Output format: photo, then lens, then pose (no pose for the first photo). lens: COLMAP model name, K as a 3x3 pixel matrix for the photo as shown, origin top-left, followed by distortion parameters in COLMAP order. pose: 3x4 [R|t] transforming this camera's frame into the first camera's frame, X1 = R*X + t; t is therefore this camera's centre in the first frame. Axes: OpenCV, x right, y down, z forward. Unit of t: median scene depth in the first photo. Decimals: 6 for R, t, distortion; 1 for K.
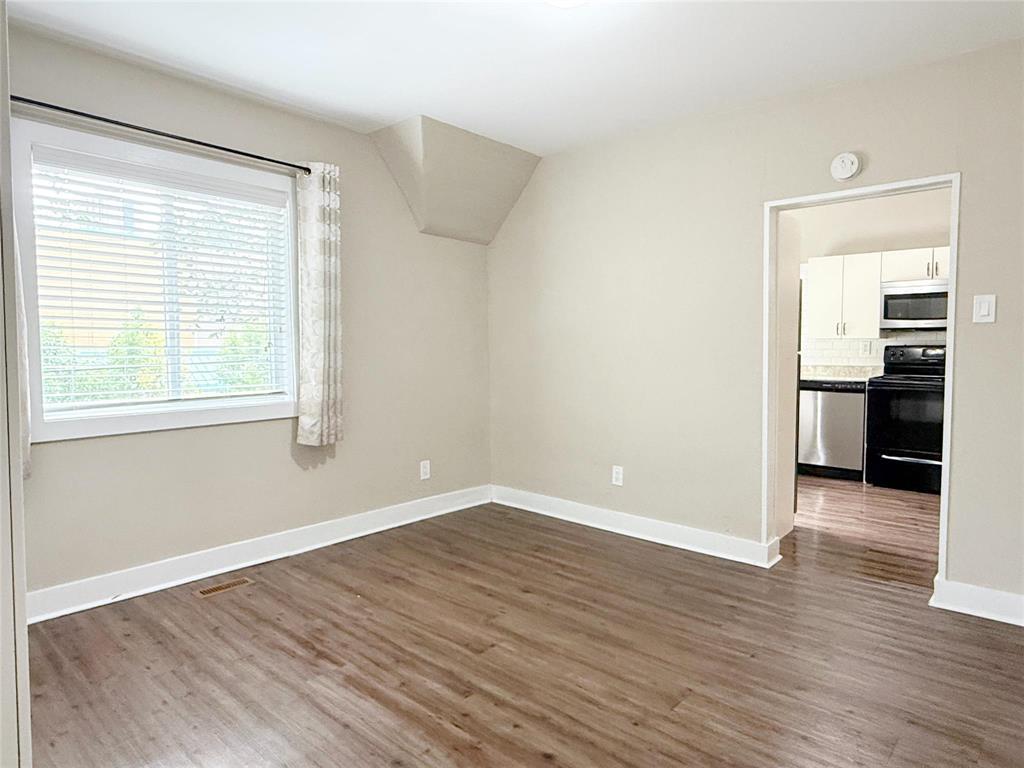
lens RADIAL K [[633.9, 0, 514.7], [0, 633.9, 380.5], [0, 0, 1]] dist [0.006512, 0.001350]
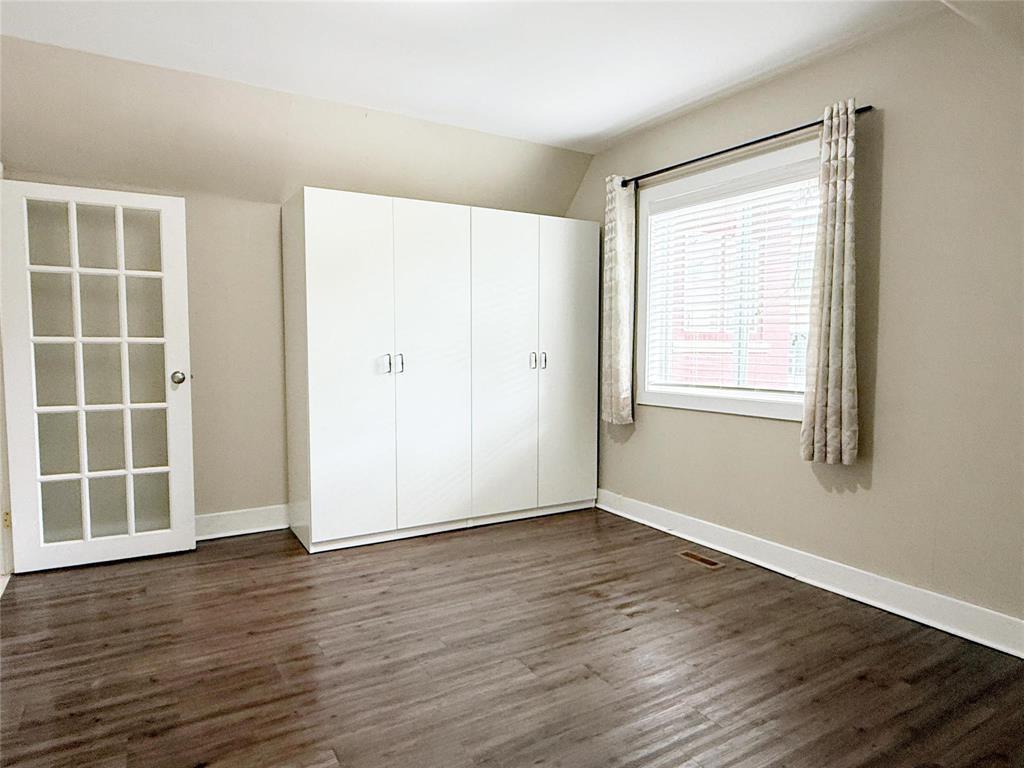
lens RADIAL K [[633.9, 0, 510.4], [0, 633.9, 383.6], [0, 0, 1]] dist [0.006512, 0.001350]
pose [[-0.306130, 0.063336, -0.949880, 0.677435], [-0.047175, 0.995549, 0.081585, -0.052035], [0.950820, 0.069786, -0.301780, 1.013744]]
